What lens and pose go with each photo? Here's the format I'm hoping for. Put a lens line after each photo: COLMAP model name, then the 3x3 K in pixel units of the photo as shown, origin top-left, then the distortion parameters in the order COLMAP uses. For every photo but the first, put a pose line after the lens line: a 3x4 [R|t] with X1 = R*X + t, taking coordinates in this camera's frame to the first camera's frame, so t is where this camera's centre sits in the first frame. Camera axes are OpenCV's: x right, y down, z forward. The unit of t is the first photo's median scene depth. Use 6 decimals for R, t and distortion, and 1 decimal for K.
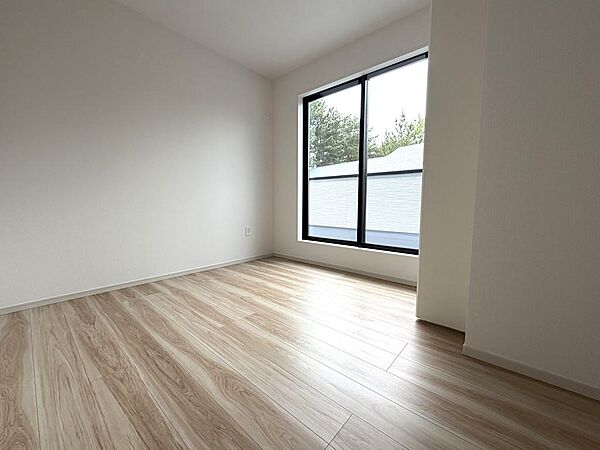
lens RADIAL K [[246.5, 0, 299.2], [0, 246.5, 224.9], [0, 0, 1]] dist [0.001256, 0.000084]
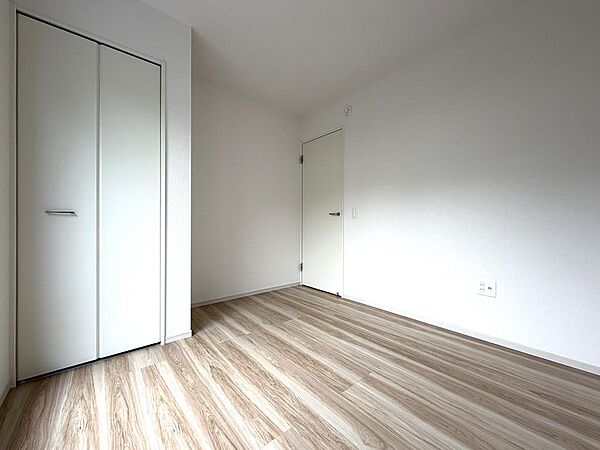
lens RADIAL K [[246.5, 0, 299.2], [0, 246.5, 224.9], [0, 0, 1]] dist [0.001256, 0.000084]
pose [[-0.989601, -0.008193, 0.143607, -0.188912], [0.006629, 0.994718, 0.102432, -0.279212], [-0.143688, 0.102319, -0.984319, 2.091972]]
